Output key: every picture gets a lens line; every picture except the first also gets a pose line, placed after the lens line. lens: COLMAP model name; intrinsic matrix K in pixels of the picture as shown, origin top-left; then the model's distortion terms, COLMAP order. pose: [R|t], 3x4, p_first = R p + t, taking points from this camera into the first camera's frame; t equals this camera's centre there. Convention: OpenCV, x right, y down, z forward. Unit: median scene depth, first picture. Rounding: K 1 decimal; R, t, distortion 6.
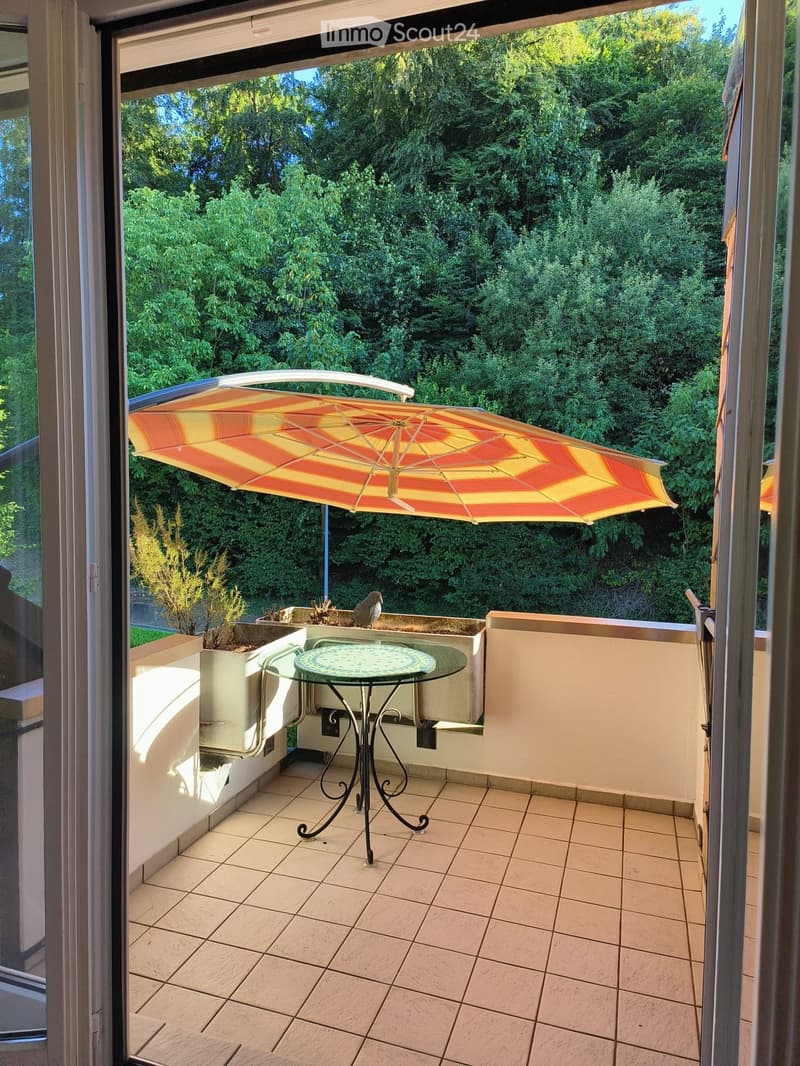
lens RADIAL K [[713.3, 0, 400.0], [0, 713.3, 533.0], [0, 0, 1]] dist [0.095964, -0.067744]
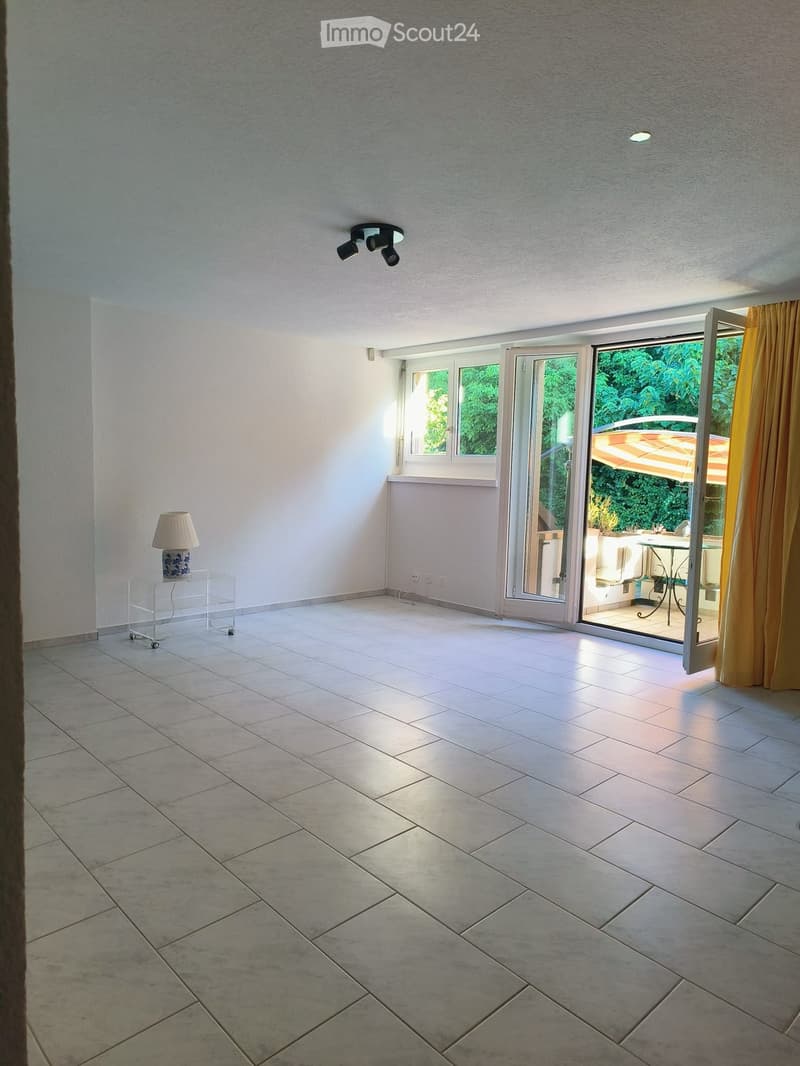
lens RADIAL K [[713.3, 0, 400.0], [0, 713.3, 533.0], [0, 0, 1]] dist [0.095964, -0.067744]
pose [[0.877168, 0.053766, -0.477163, 0.251501], [-0.044849, 0.998541, 0.030066, 0.100996], [0.478084, -0.004973, 0.878300, -1.250841]]
